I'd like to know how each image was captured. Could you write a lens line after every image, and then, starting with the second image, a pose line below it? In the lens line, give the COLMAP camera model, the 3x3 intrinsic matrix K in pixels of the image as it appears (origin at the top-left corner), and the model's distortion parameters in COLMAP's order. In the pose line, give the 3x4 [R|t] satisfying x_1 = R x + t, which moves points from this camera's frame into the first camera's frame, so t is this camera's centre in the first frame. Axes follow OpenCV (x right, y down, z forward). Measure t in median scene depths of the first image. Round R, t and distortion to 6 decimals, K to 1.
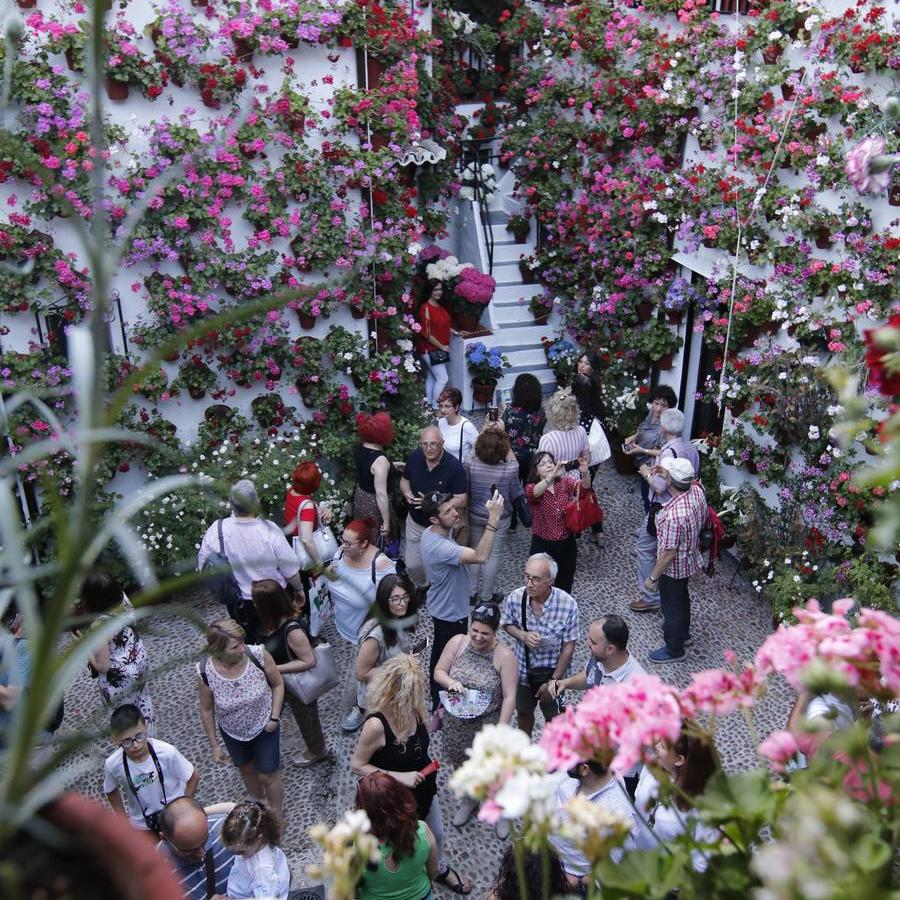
lens RADIAL K [[949.9, 0, 448.7], [0, 949.9, 449.3], [0, 0, 1]] dist [-0.004758, 0.000000]
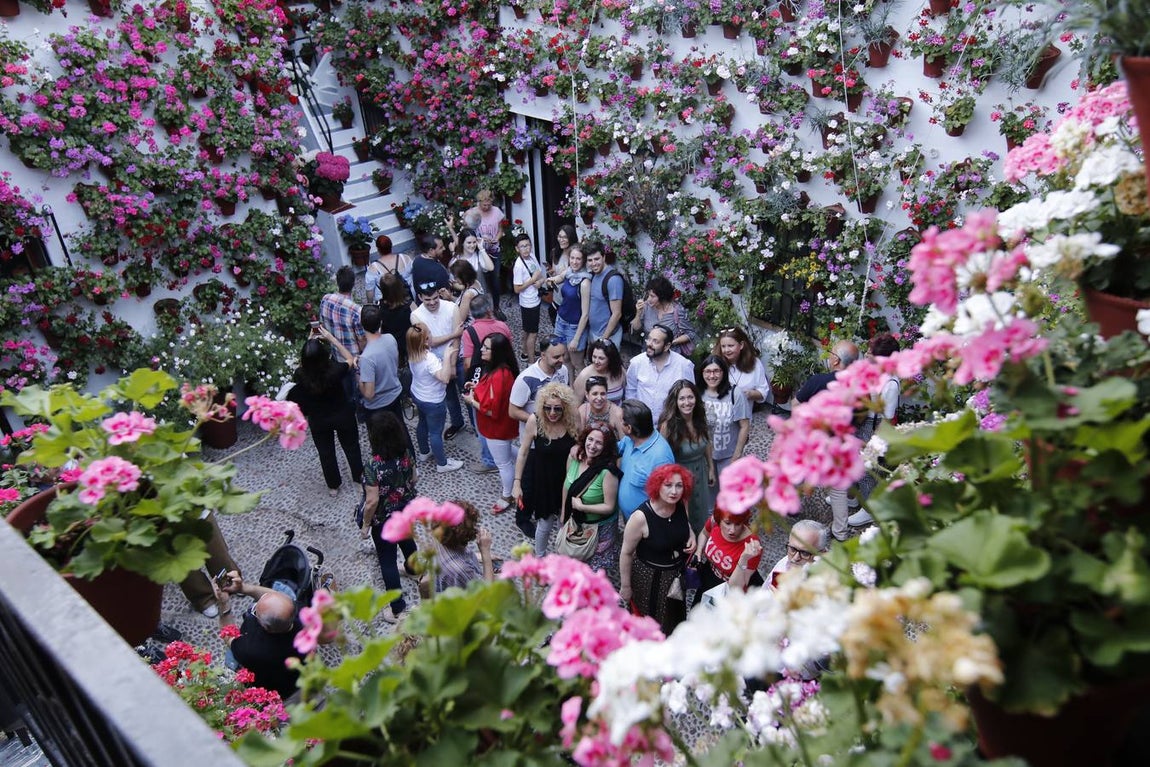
lens RADIAL K [[808.9, 0, 563.9], [0, 808.9, 383.1], [0, 0, 1]] dist [-0.000043, -0.008925]
pose [[0.904720, -0.250510, 0.344567, -0.167732], [0.221690, 0.967538, 0.121344, 0.035474], [-0.363779, -0.033395, 0.930886, -0.036224]]
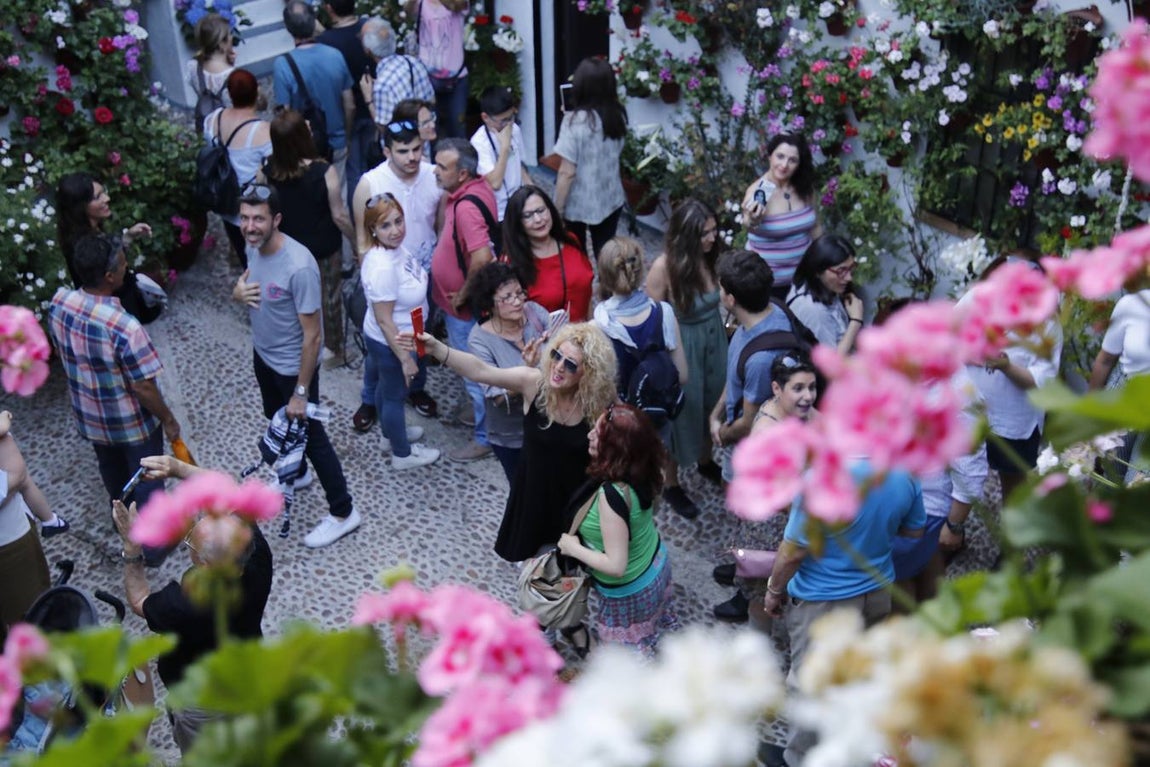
lens RADIAL K [[1464.4, 0, 579.7], [0, 1464.4, 381.1], [0, 0, 1]] dist [0.044491, 0.000000]
pose [[0.915689, -0.227452, 0.331330, -0.162167], [0.182969, 0.969978, 0.160204, 0.039222], [-0.357821, -0.086074, 0.929815, -0.040852]]
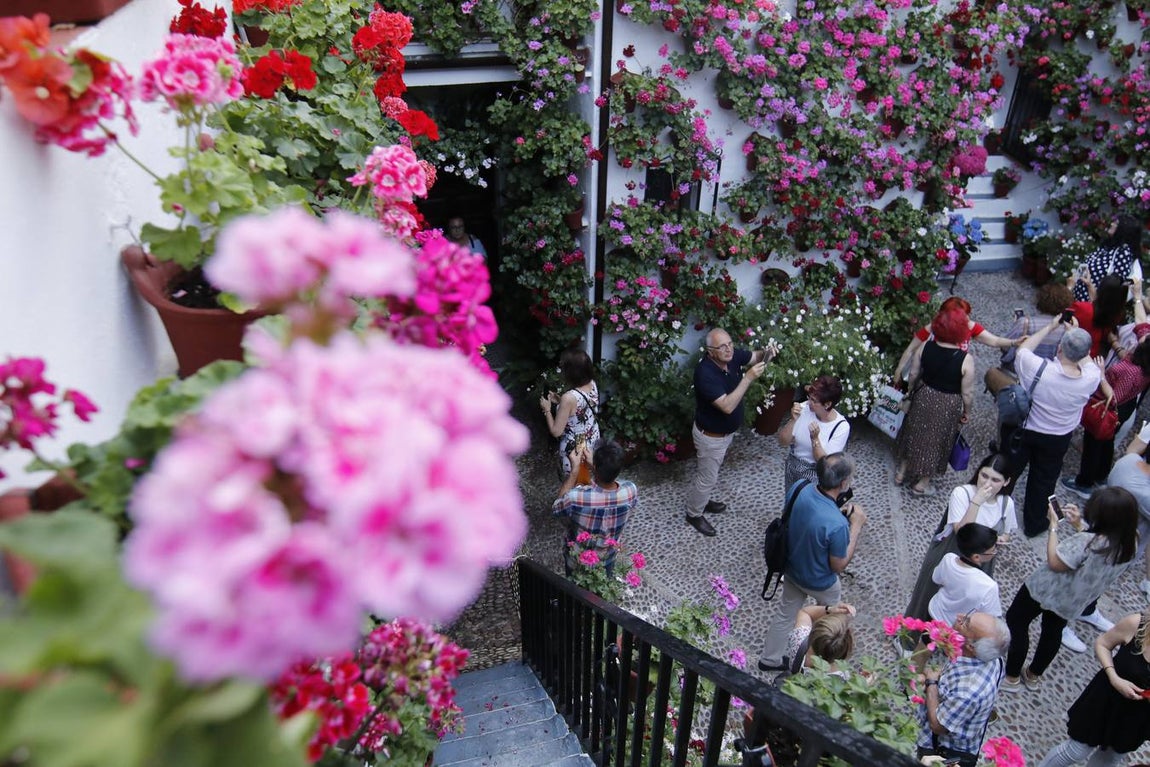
lens RADIAL K [[808.9, 0, 576.0], [0, 808.9, 379.0], [0, 0, 1]] dist [-0.000043, -0.008925]
pose [[0.981894, 0.114927, -0.150586, -0.301420], [-0.094127, 0.985857, 0.138657, -0.029749], [0.164391, -0.121973, 0.978825, 0.106842]]
